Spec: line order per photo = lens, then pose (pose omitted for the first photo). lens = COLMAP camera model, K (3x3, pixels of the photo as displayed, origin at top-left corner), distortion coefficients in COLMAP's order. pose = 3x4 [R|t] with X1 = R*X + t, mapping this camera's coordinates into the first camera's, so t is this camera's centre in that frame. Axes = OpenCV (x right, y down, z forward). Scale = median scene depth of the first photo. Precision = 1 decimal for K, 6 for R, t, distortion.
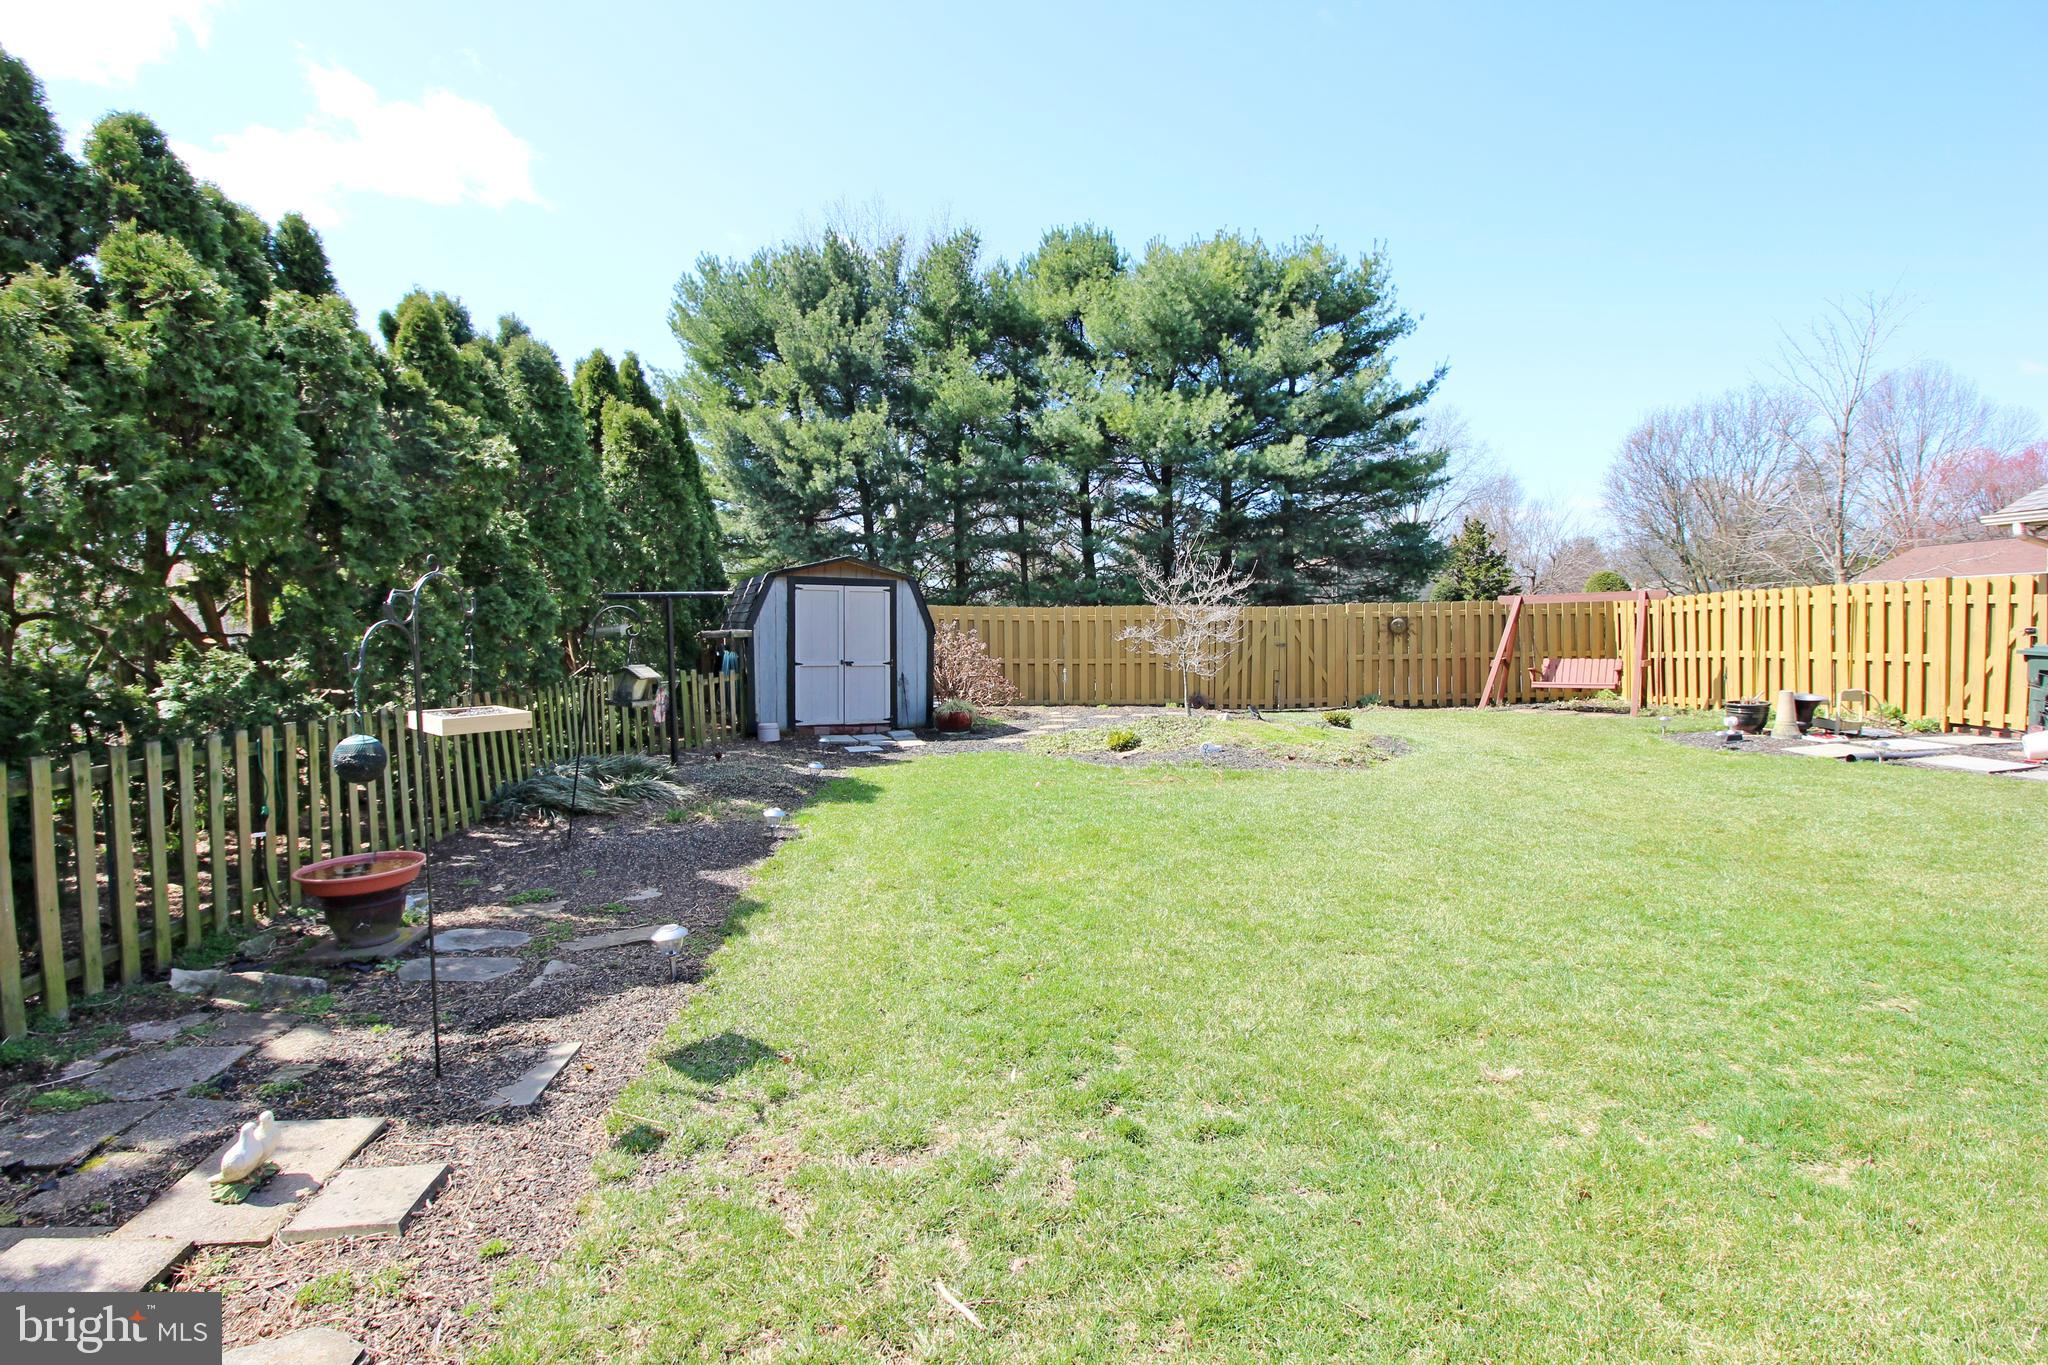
lens RADIAL K [[994.9, 0, 1032.6], [0, 994.9, 676.0], [0, 0, 1]] dist [-0.006580, -0.004448]
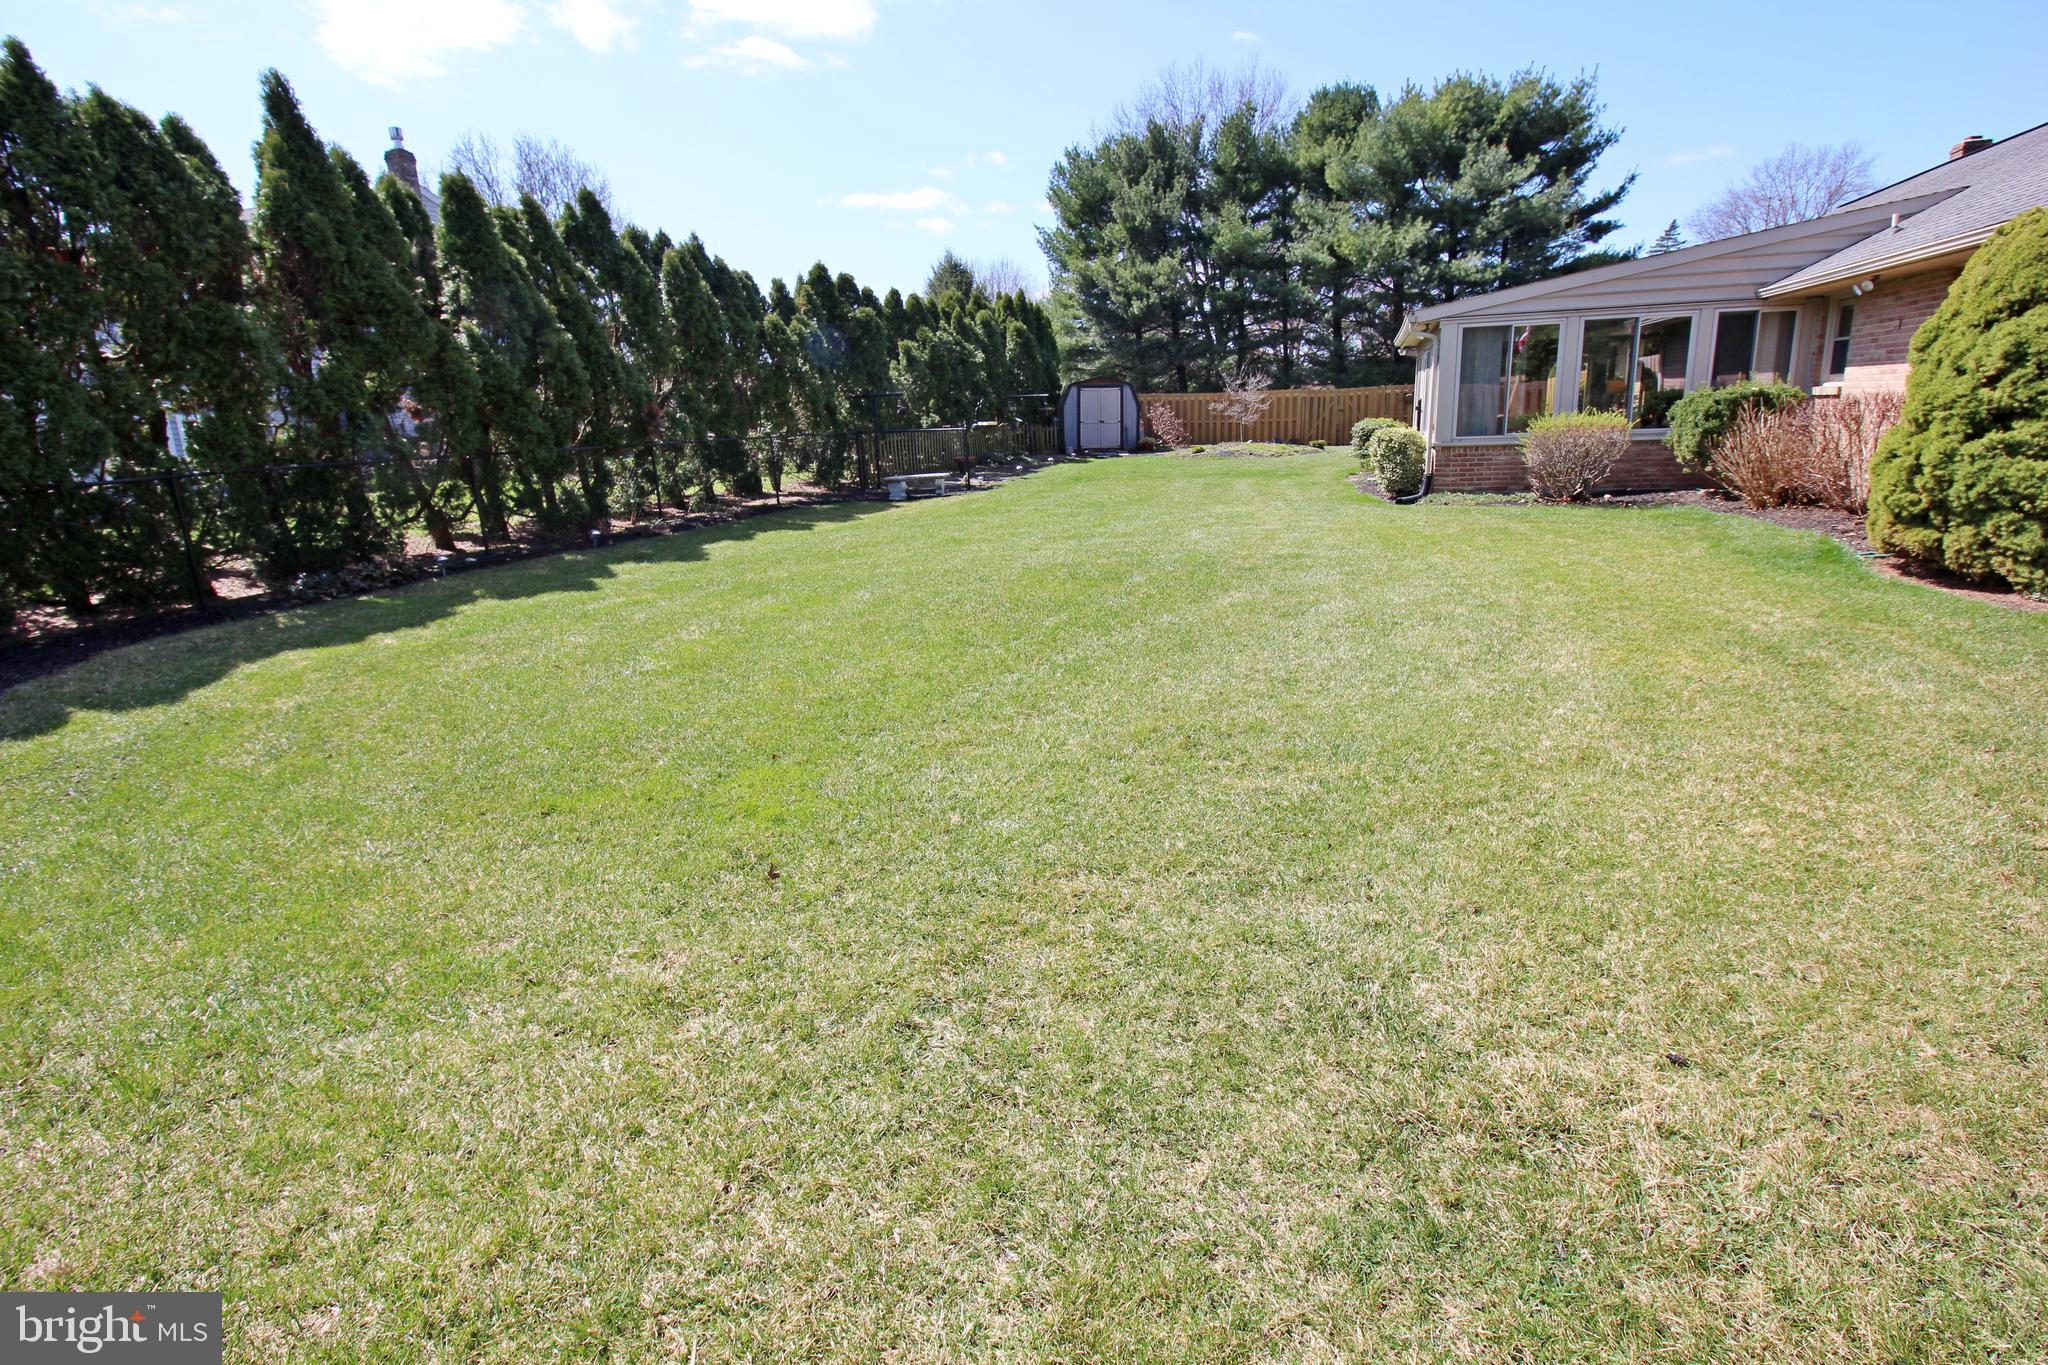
lens RADIAL K [[994.9, 0, 1022.6], [0, 994.9, 684.9], [0, 0, 1]] dist [-0.006580, -0.004448]
pose [[0.923008, 0.080884, -0.376183, 0.234929], [0.006024, 0.974499, 0.224312, 0.026712], [0.384733, -0.209308, 0.898983, -0.541608]]
